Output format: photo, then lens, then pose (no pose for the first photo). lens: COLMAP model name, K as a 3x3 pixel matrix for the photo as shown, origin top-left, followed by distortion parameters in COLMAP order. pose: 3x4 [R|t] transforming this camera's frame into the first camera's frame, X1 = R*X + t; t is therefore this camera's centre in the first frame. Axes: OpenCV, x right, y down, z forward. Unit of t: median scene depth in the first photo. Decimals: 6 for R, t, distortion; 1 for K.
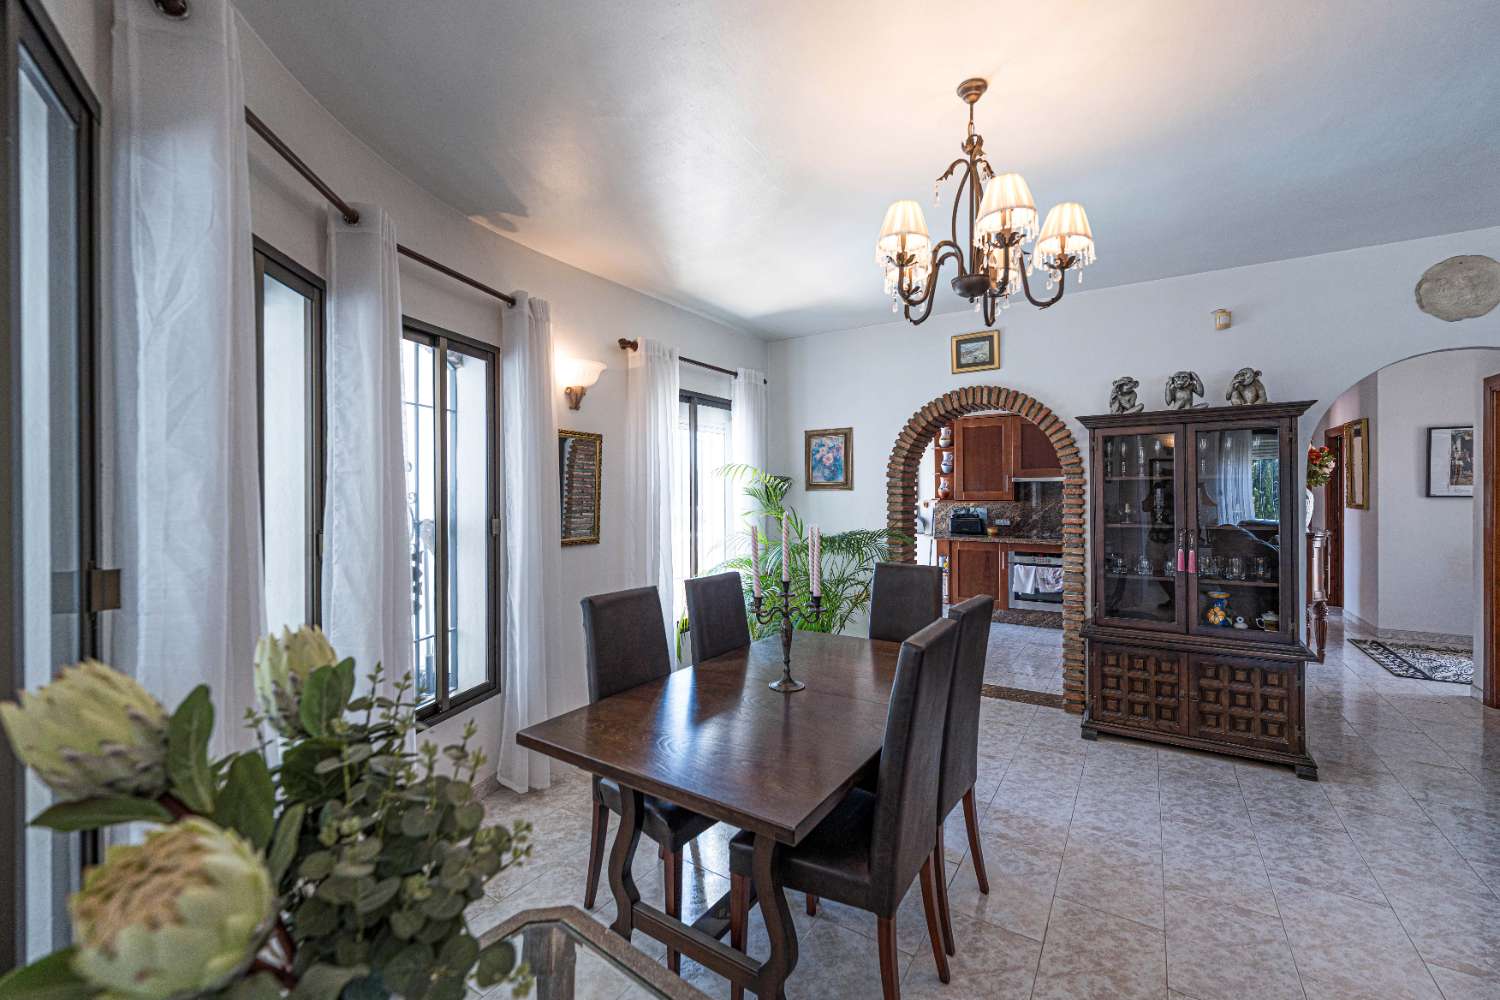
lens RADIAL K [[632.8, 0, 742.1], [0, 632.8, 494.9], [0, 0, 1]] dist [-0.000214, -0.000263]
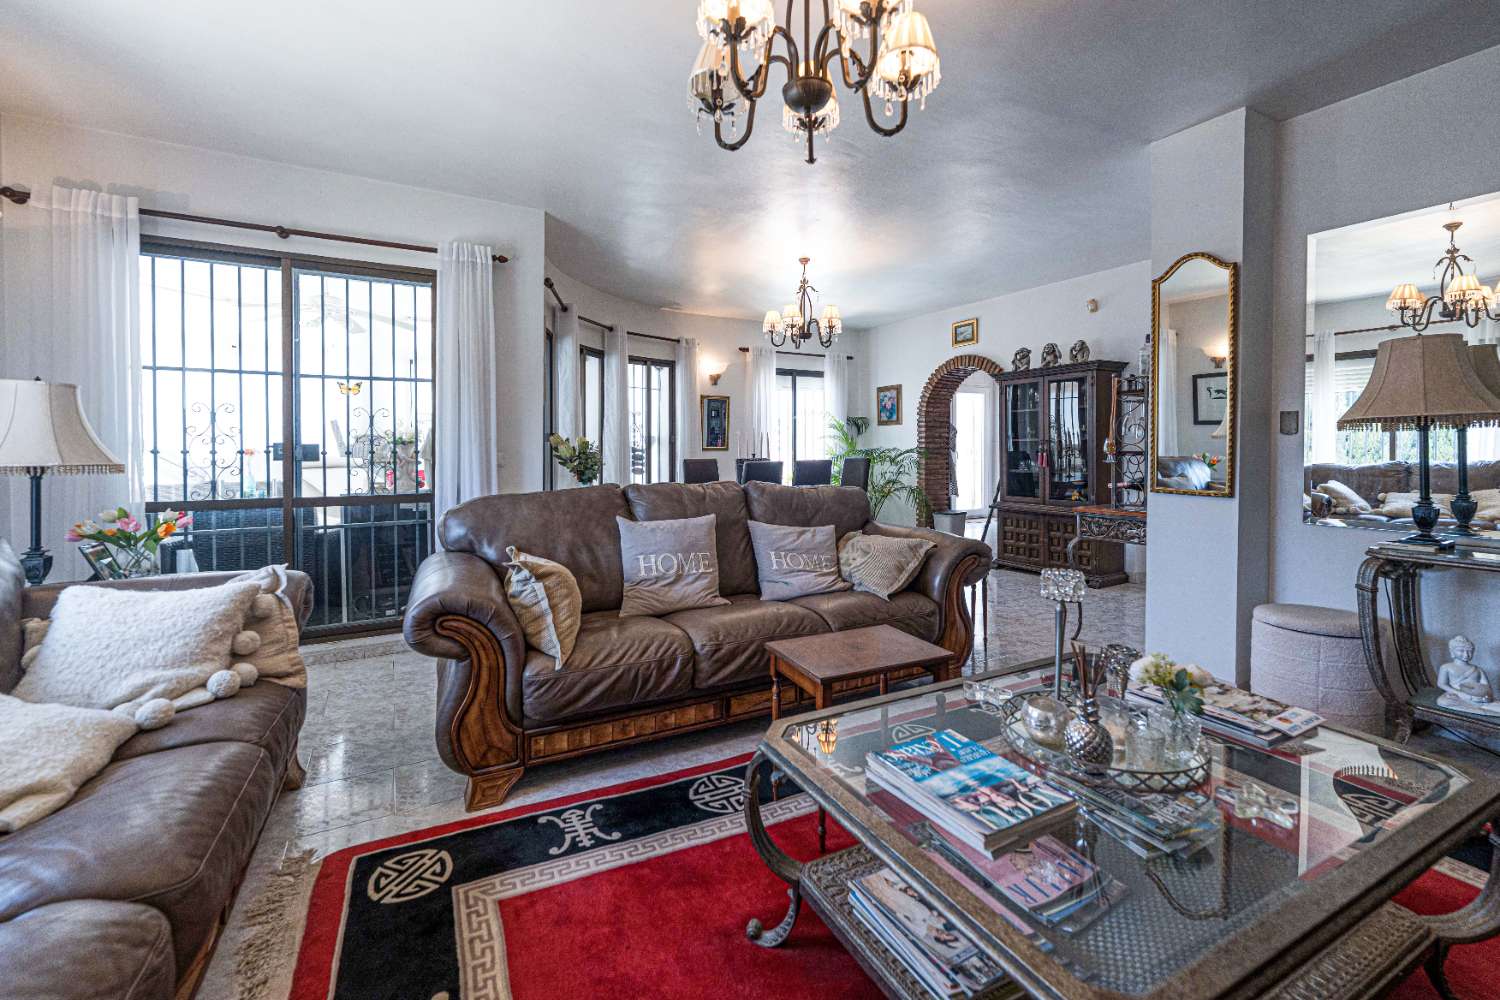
lens RADIAL K [[631.8, 0, 742.3], [0, 631.8, 449.6], [0, 0, 1]] dist [-0.000428, -0.000120]
pose [[0.901273, -0.002527, -0.433245, 0.664902], [0.003741, 0.999991, 0.001950, 0.067012], [0.433236, -0.003378, 0.901274, -0.766231]]
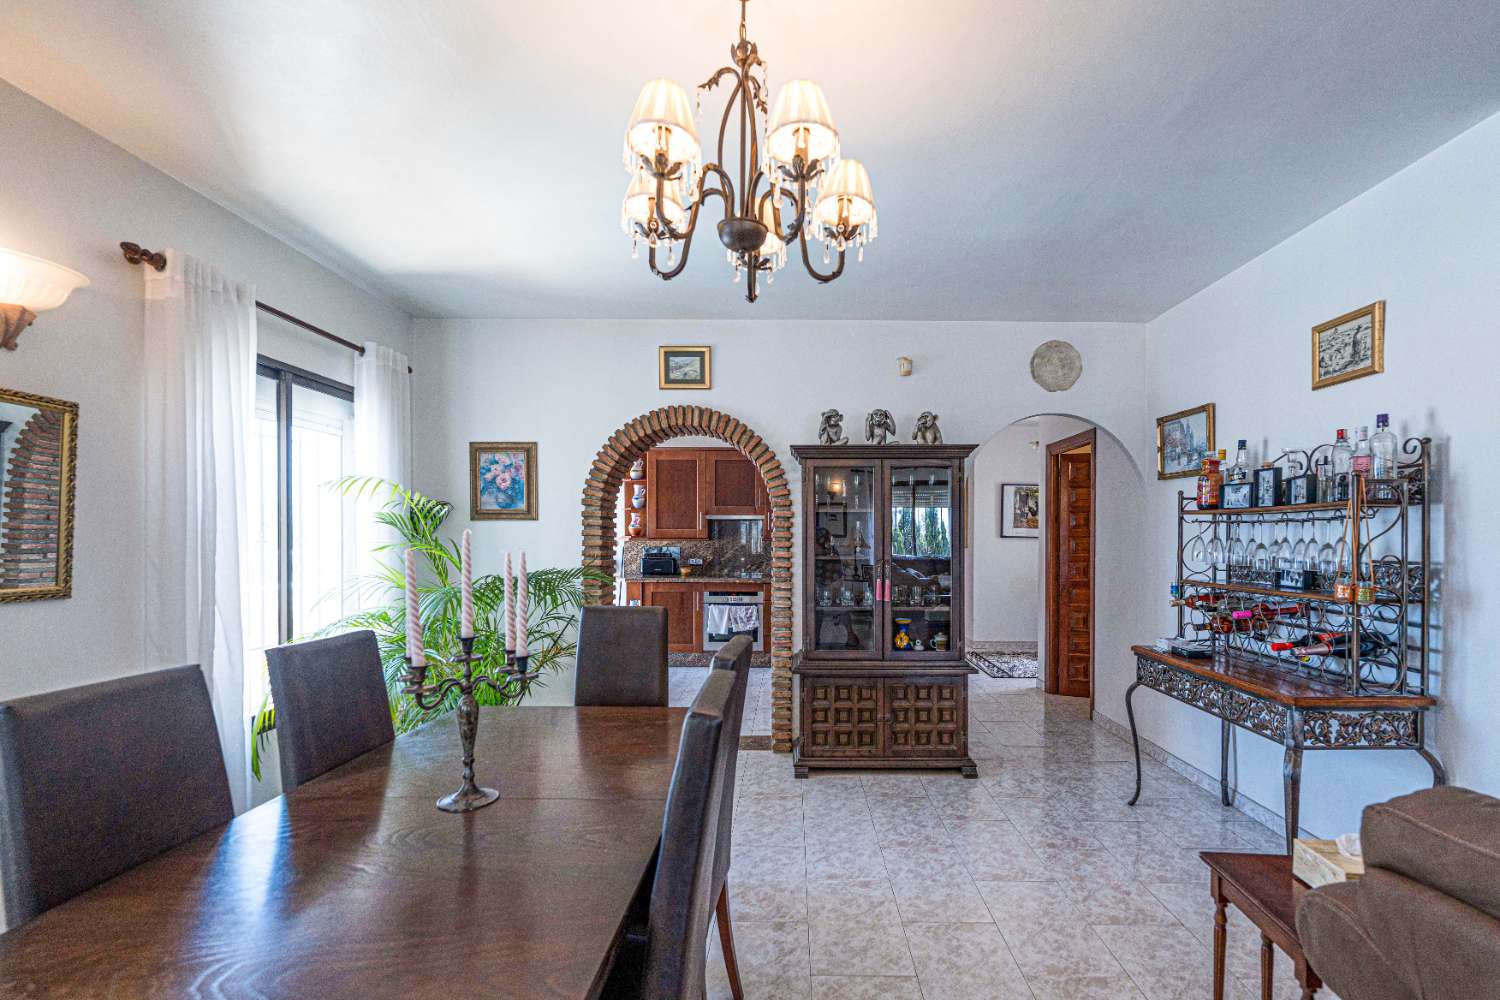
lens RADIAL K [[653.7, 0, 799.9], [0, 653.7, 545.3], [0, 0, 1]] dist [0.000527, -0.000164]
pose [[0.830420, 0.002393, 0.557133, -0.013255], [-0.005696, 0.999975, 0.004194, 0.024807], [-0.557109, -0.006656, 0.830413, 0.169107]]
